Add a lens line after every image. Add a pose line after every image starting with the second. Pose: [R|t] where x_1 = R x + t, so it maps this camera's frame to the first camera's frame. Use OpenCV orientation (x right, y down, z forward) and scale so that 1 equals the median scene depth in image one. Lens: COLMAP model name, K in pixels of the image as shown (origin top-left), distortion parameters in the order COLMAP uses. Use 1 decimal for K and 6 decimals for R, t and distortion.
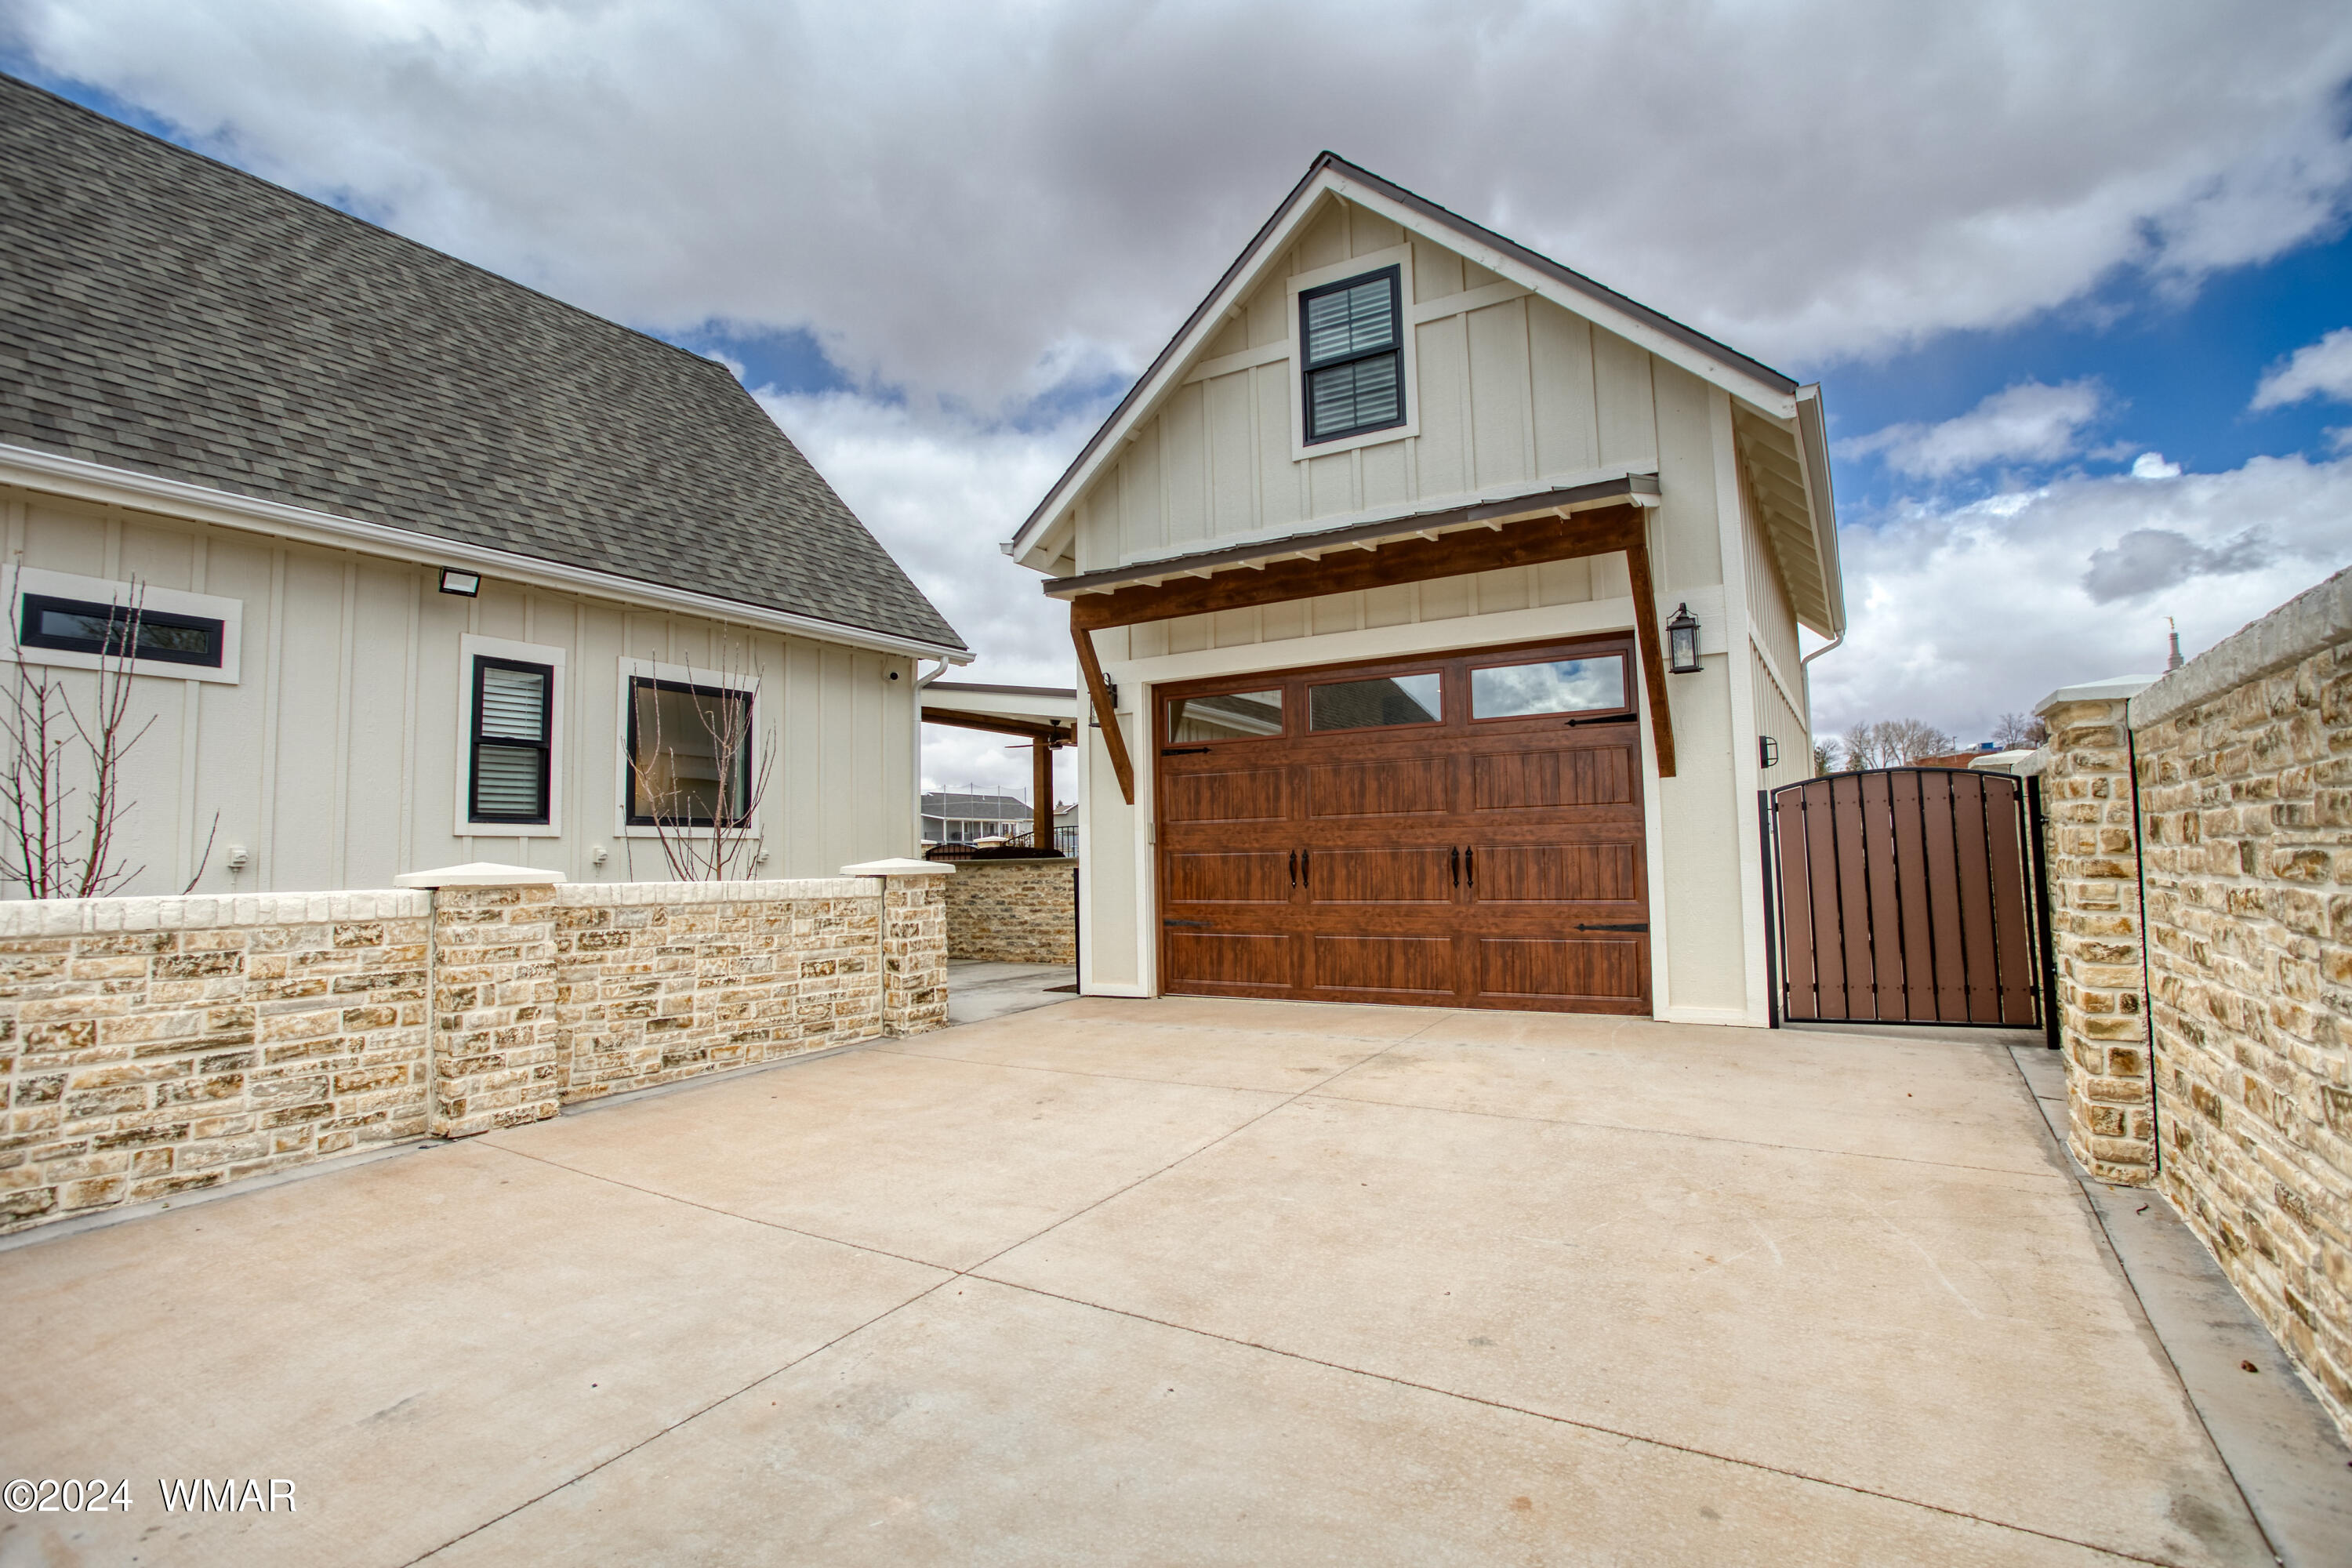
lens RADIAL K [[1146.2, 0, 1170.2], [0, 1146.2, 773.9], [0, 0, 1]] dist [-0.058488, 0.016306]
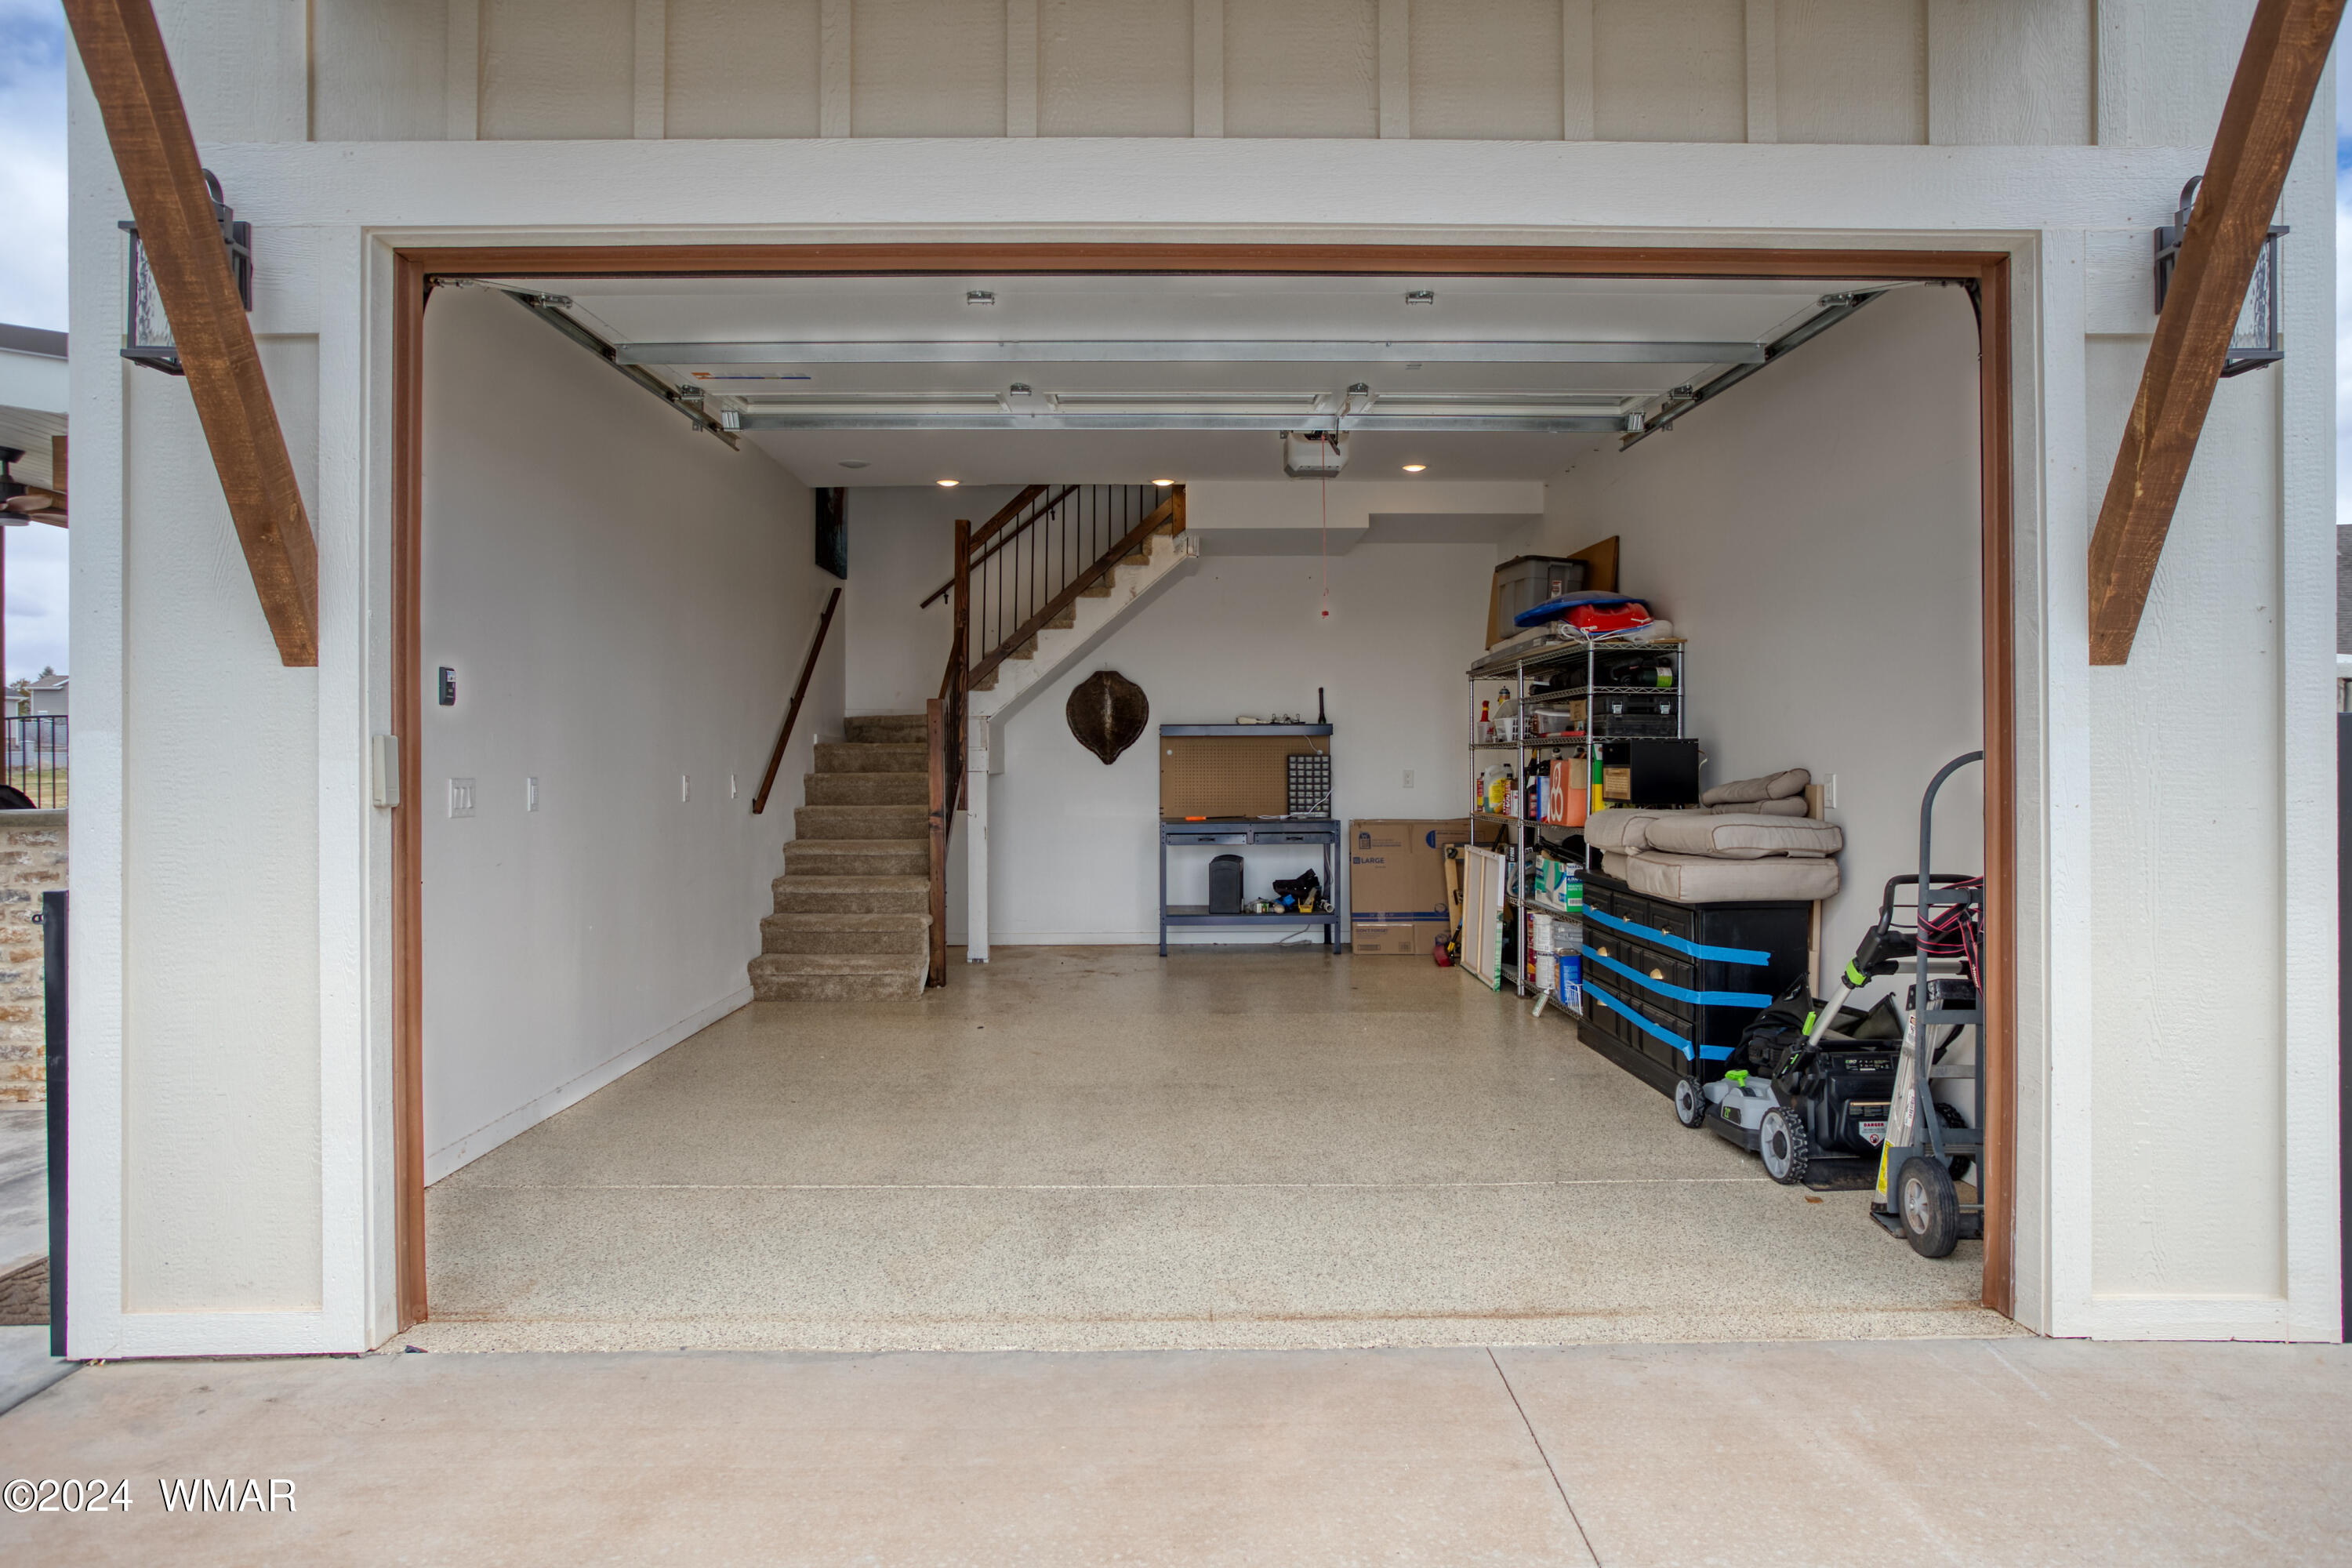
lens RADIAL K [[1429.6, 0, 1179.7], [0, 1429.6, 803.1], [0, 0, 1]] dist [-0.002359, -0.000240]
pose [[0.836090, 0.018833, 0.548269, -0.045978], [-0.056965, 0.996988, 0.052623, 0.029748], [-0.545627, -0.075230, 0.834645, 0.586925]]
